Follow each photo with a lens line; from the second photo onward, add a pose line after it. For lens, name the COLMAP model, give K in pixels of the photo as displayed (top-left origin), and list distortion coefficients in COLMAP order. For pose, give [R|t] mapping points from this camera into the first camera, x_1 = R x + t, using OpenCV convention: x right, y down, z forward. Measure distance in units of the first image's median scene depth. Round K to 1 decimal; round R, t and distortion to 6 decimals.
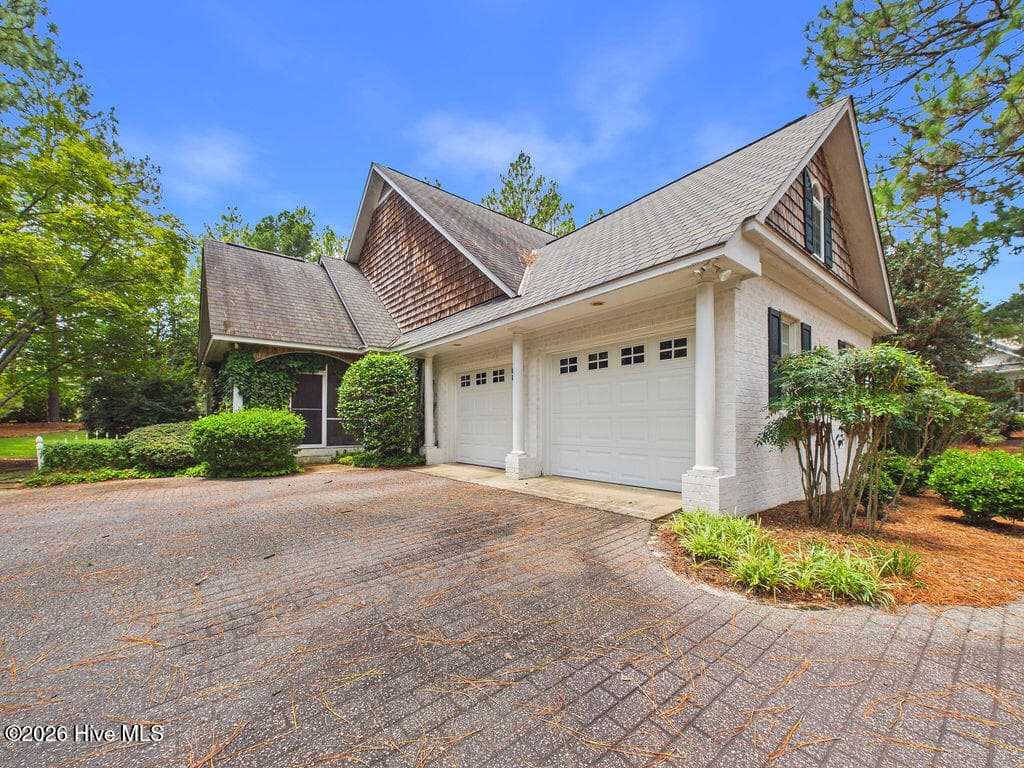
lens RADIAL K [[409.2, 0, 513.7], [0, 409.2, 406.0], [0, 0, 1]] dist [0.000341, 0.000048]
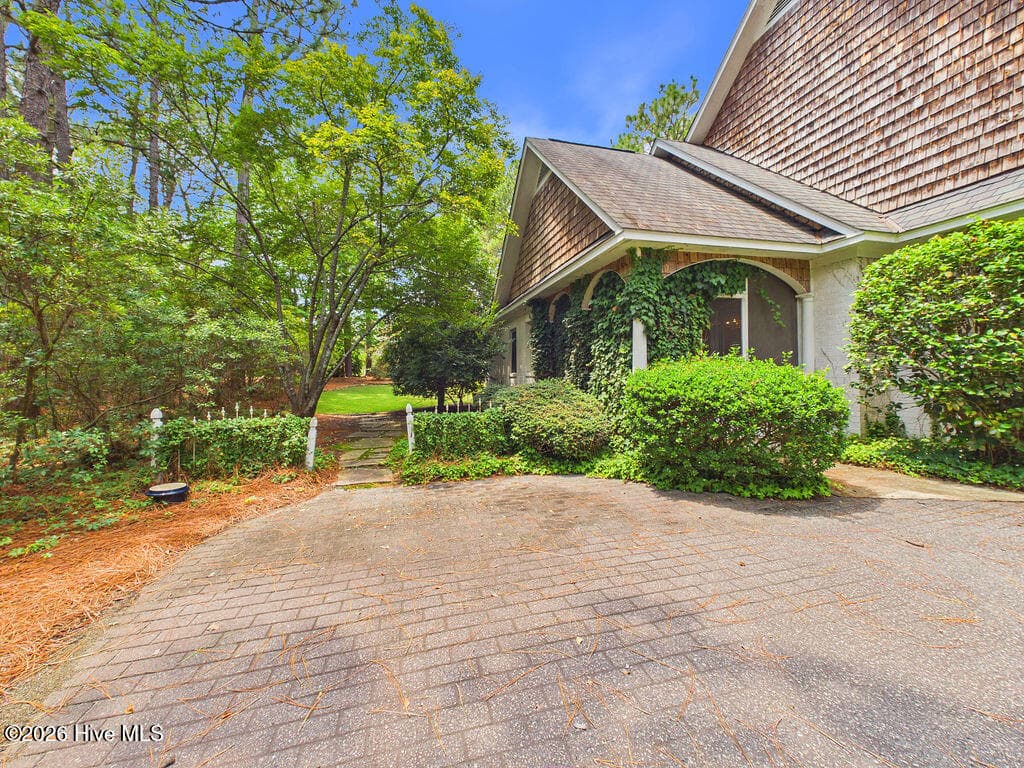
lens RADIAL K [[407.2, 0, 515.4], [0, 407.2, 355.4], [0, 0, 1]] dist [0.001084, 0.000079]
pose [[0.912110, -0.024192, -0.409231, -0.592709], [0.022049, 0.999707, -0.009955, 0.004598], [0.409352, 0.000057, 0.912377, 0.378522]]
